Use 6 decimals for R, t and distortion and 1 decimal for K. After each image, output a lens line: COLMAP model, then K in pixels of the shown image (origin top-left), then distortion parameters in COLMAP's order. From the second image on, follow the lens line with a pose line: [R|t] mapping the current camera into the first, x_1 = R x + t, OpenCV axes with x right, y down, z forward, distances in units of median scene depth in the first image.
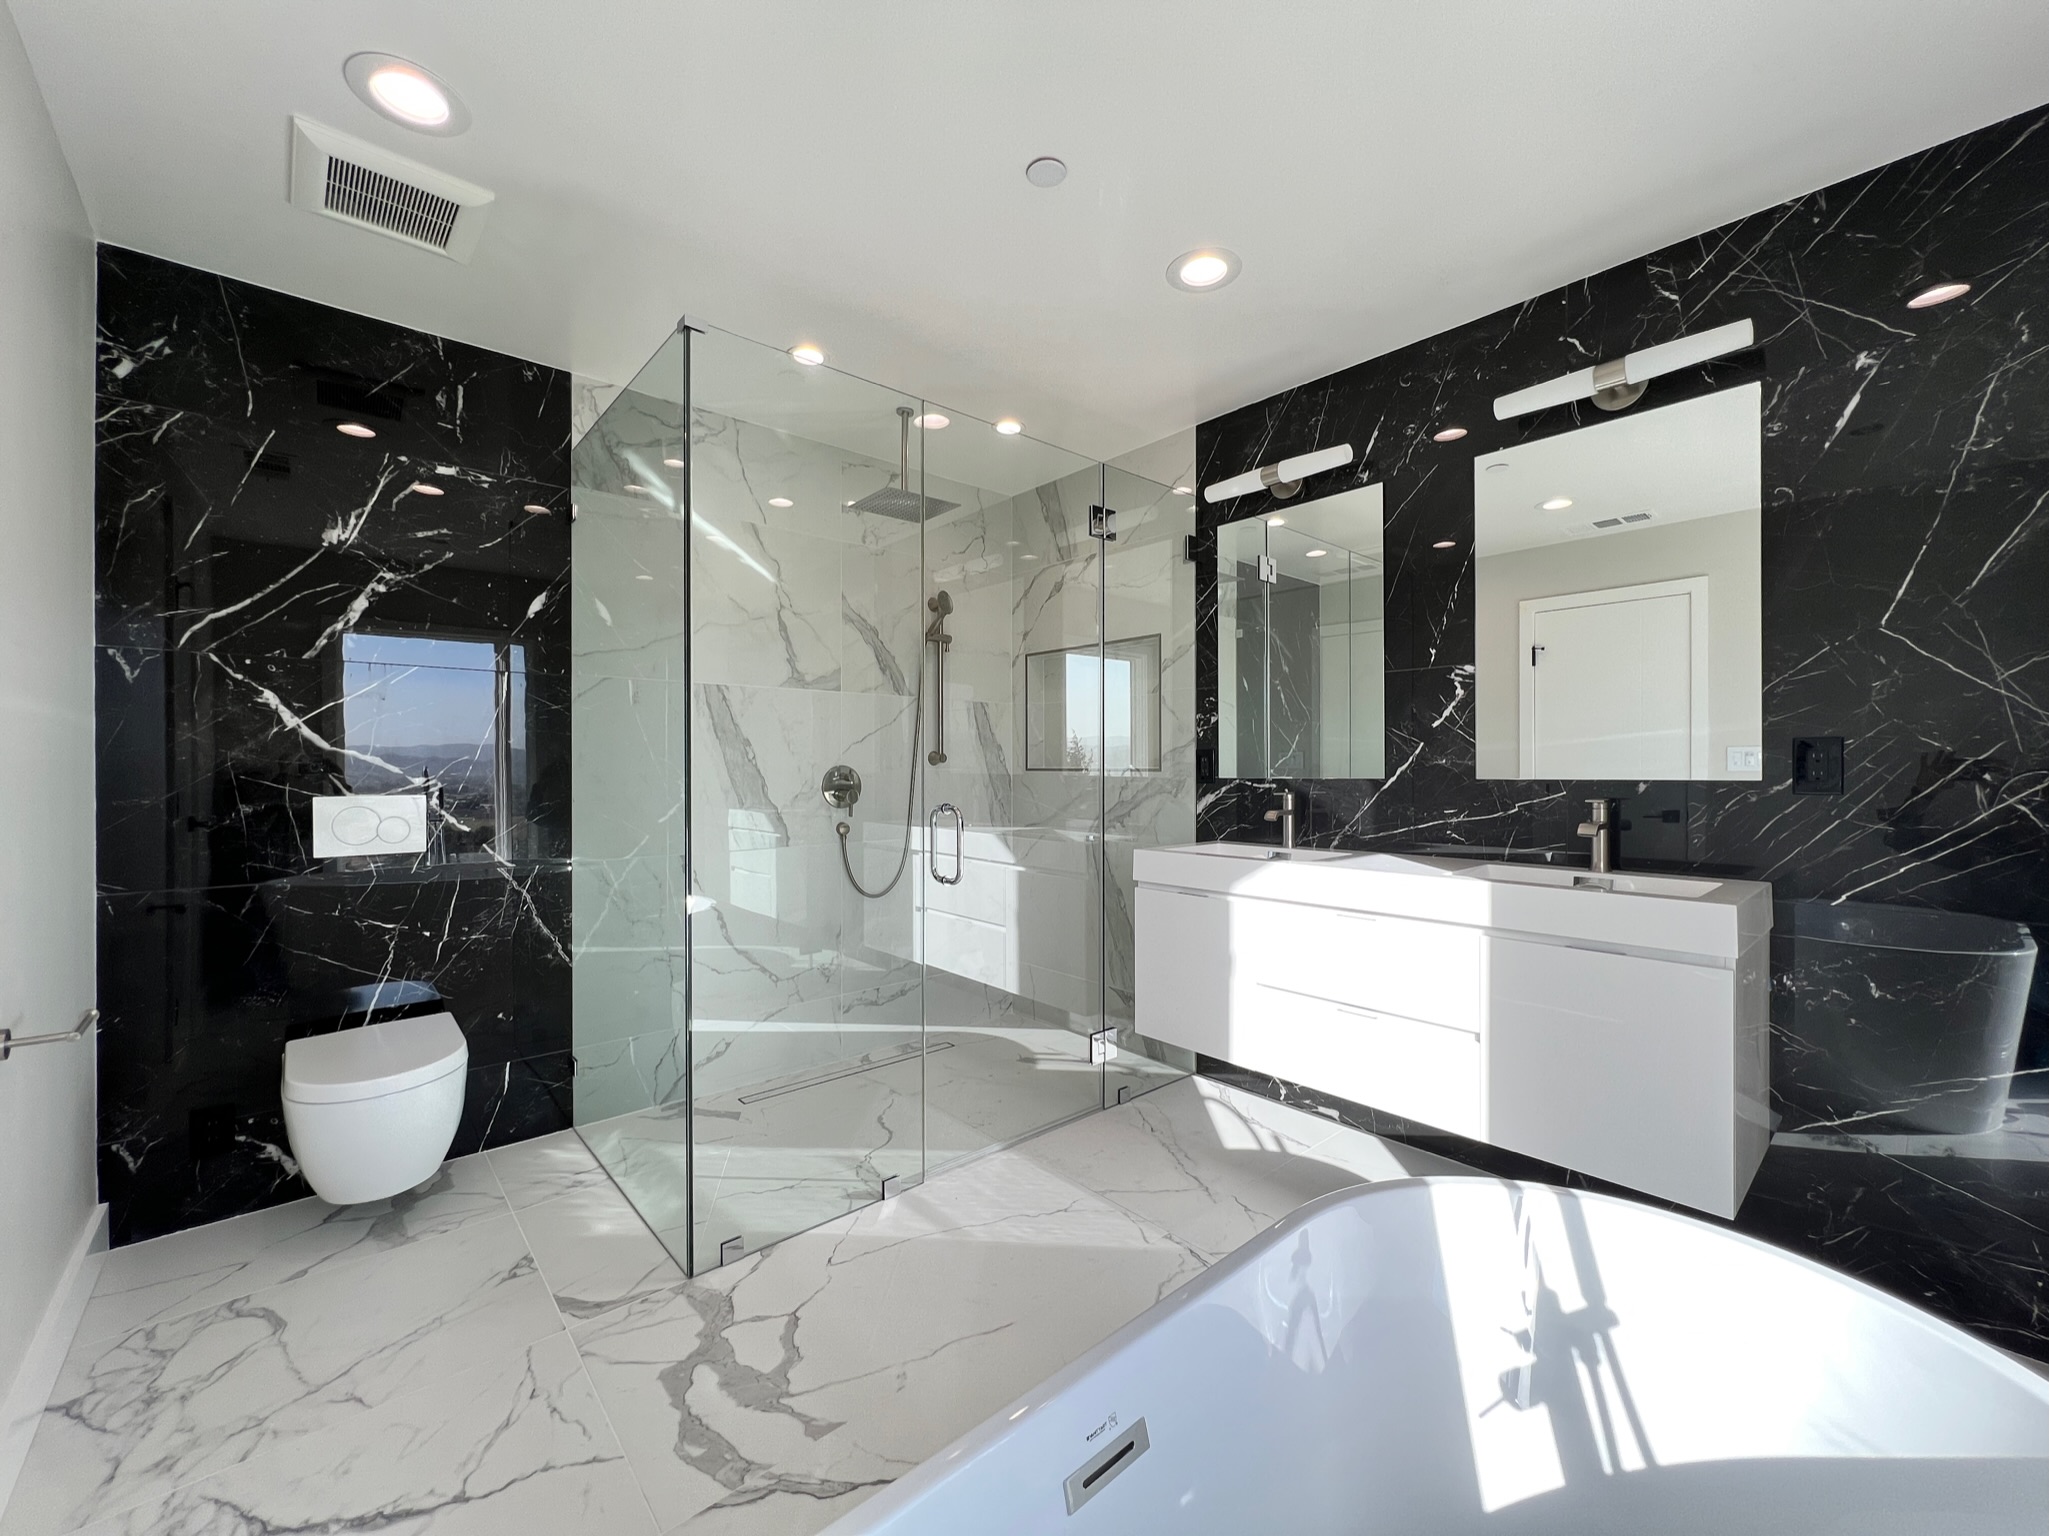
lens RADIAL K [[819.6, 0, 1024.1], [0, 819.6, 770.6], [0, 0, 1]] dist [-0.003506, 0.000615]
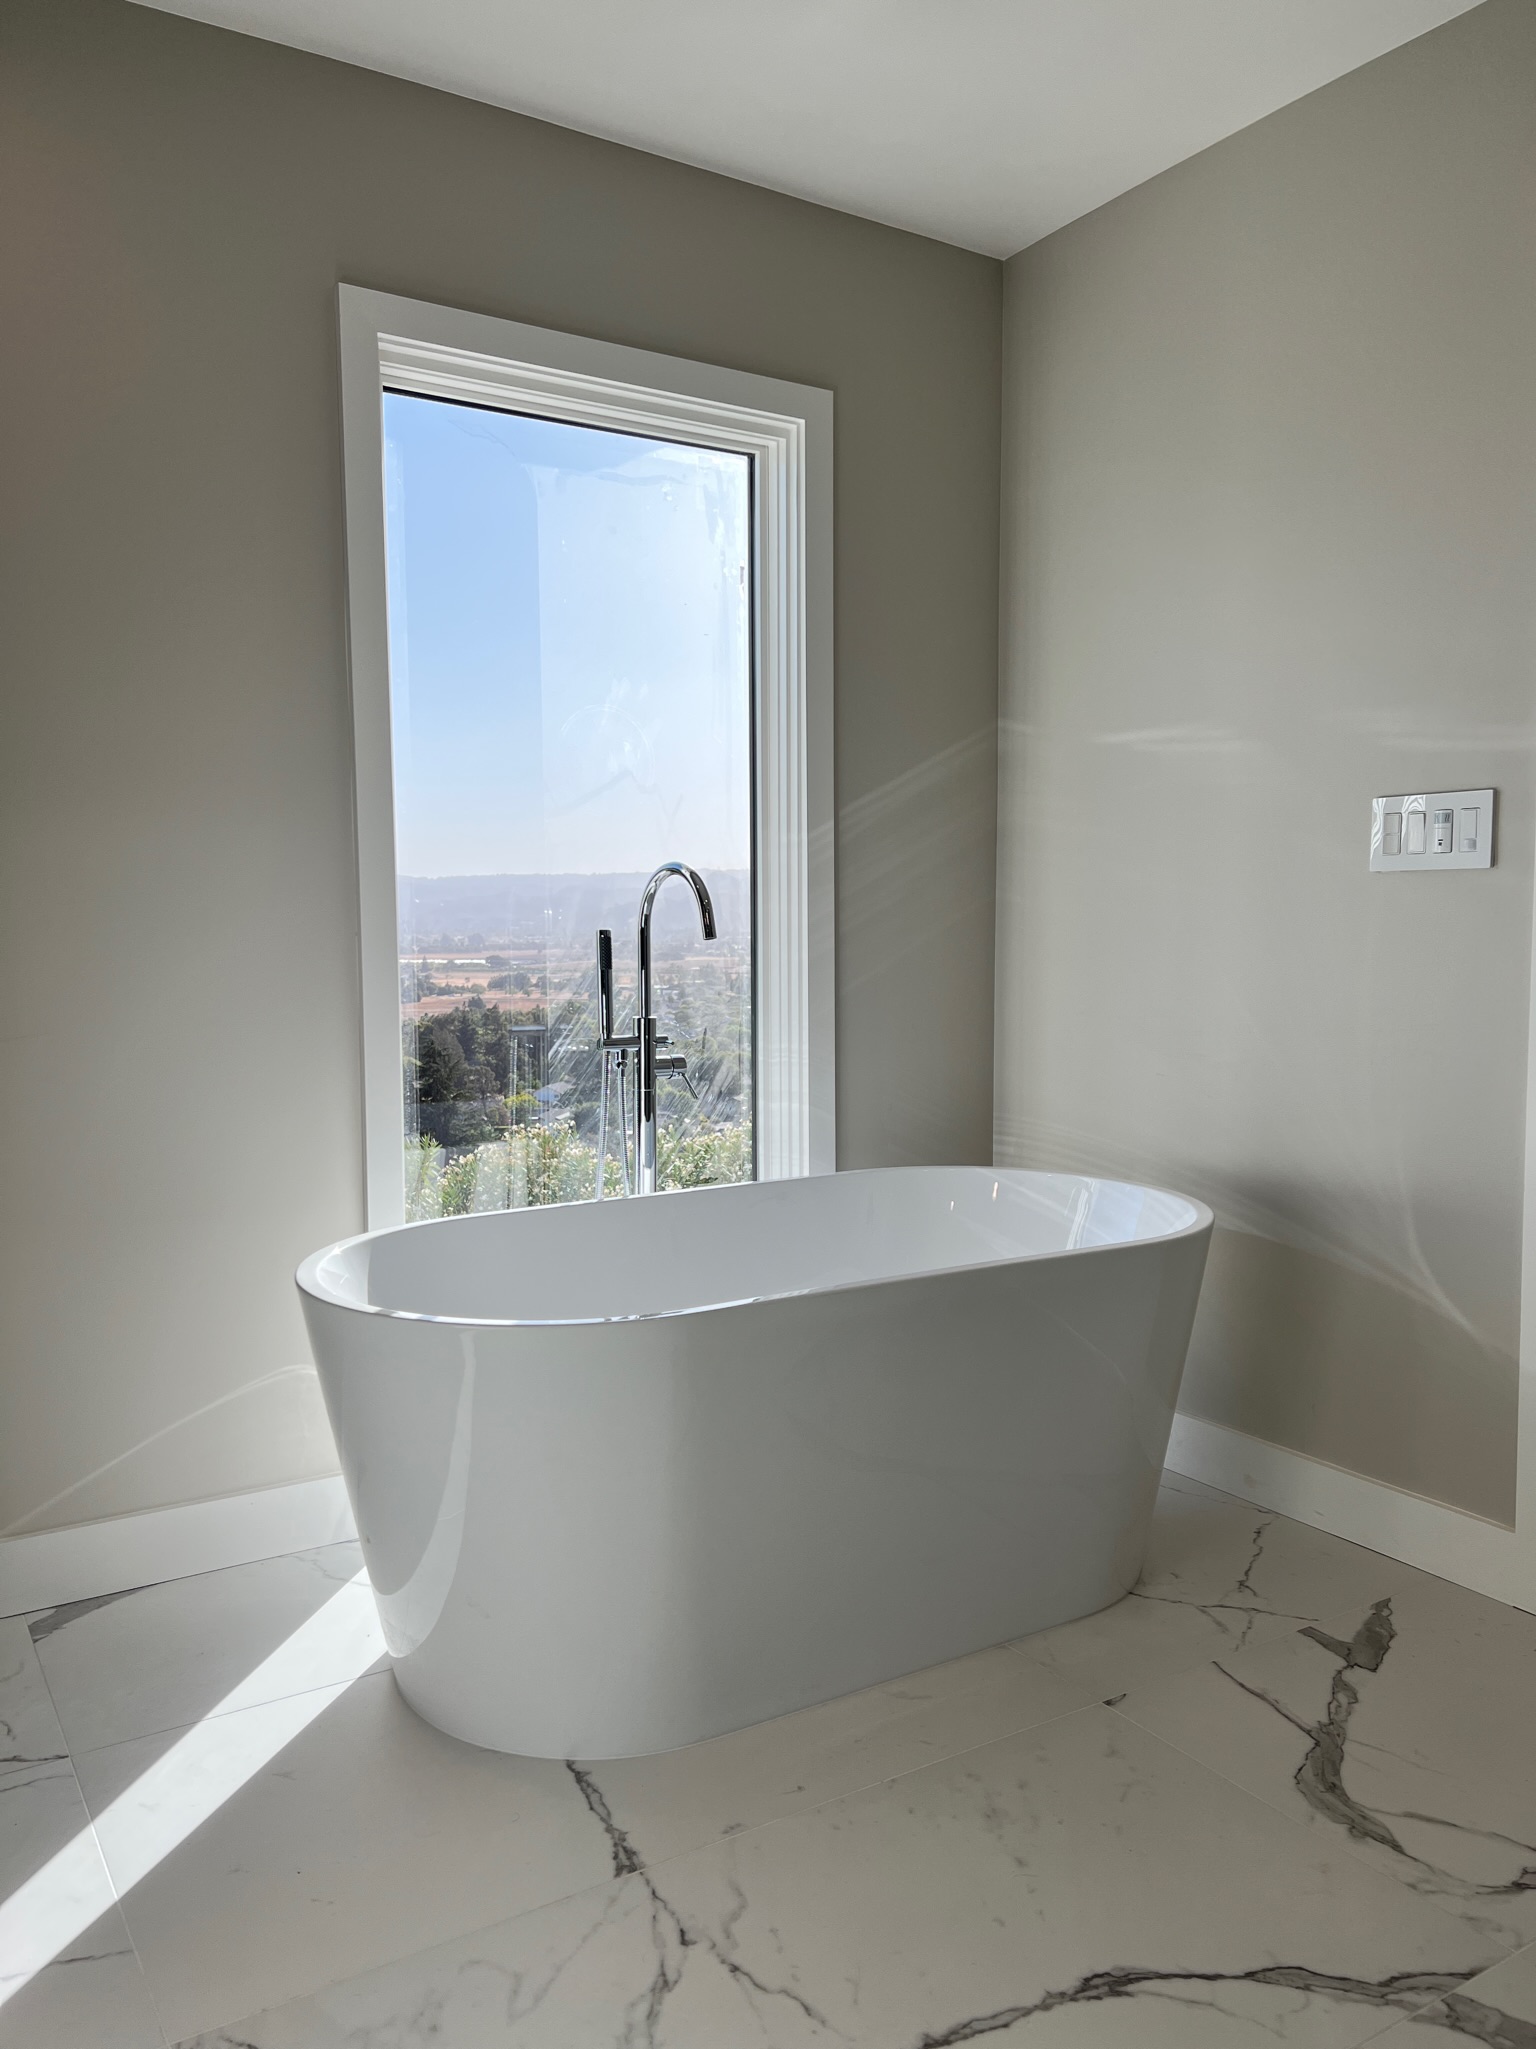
lens RADIAL K [[1538.0, 0, 765.3], [0, 1538.0, 1035.0], [0, 0, 1]] dist [0.057020, -0.053723]
pose [[-0.988022, -0.007786, 0.154118, -0.010454], [0.005125, 0.996520, 0.083202, 0.031730], [-0.154230, 0.082995, -0.984543, 1.204295]]
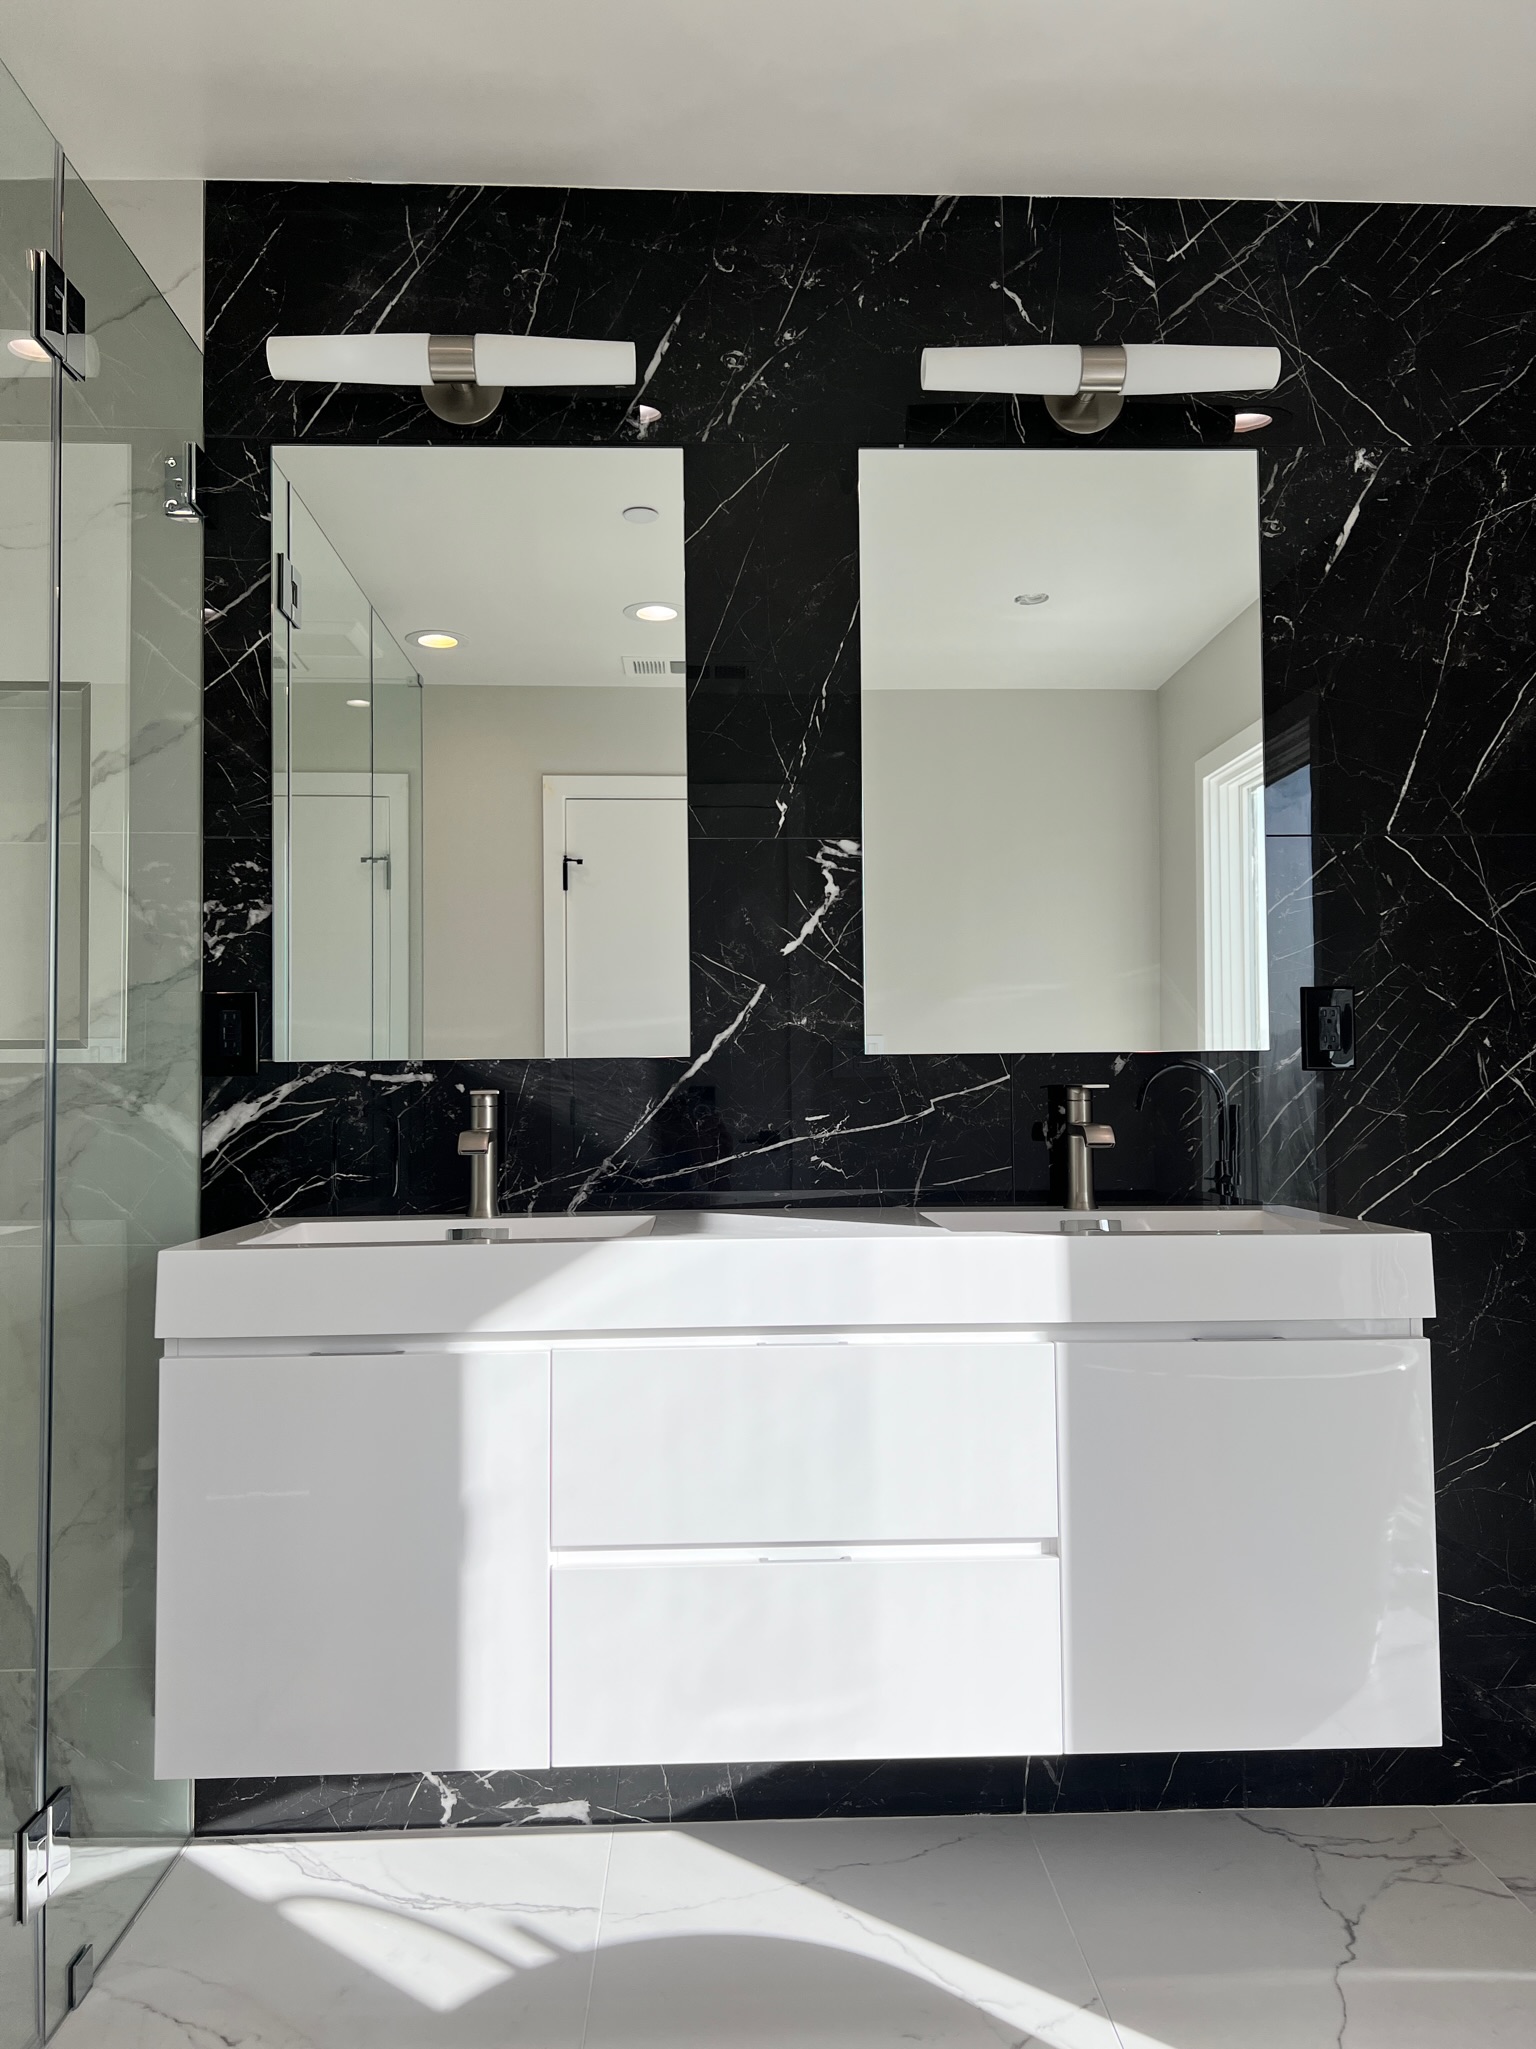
lens RADIAL K [[1538.0, 0, 766.1], [0, 1538.0, 1031.4], [0, 0, 1]] dist [0.057020, -0.053723]
pose [[0.629946, 0.026903, 0.776173, -0.252368], [0.009653, 0.999051, -0.042463, 0.035919], [-0.776579, 0.034242, 0.629089, 0.416475]]
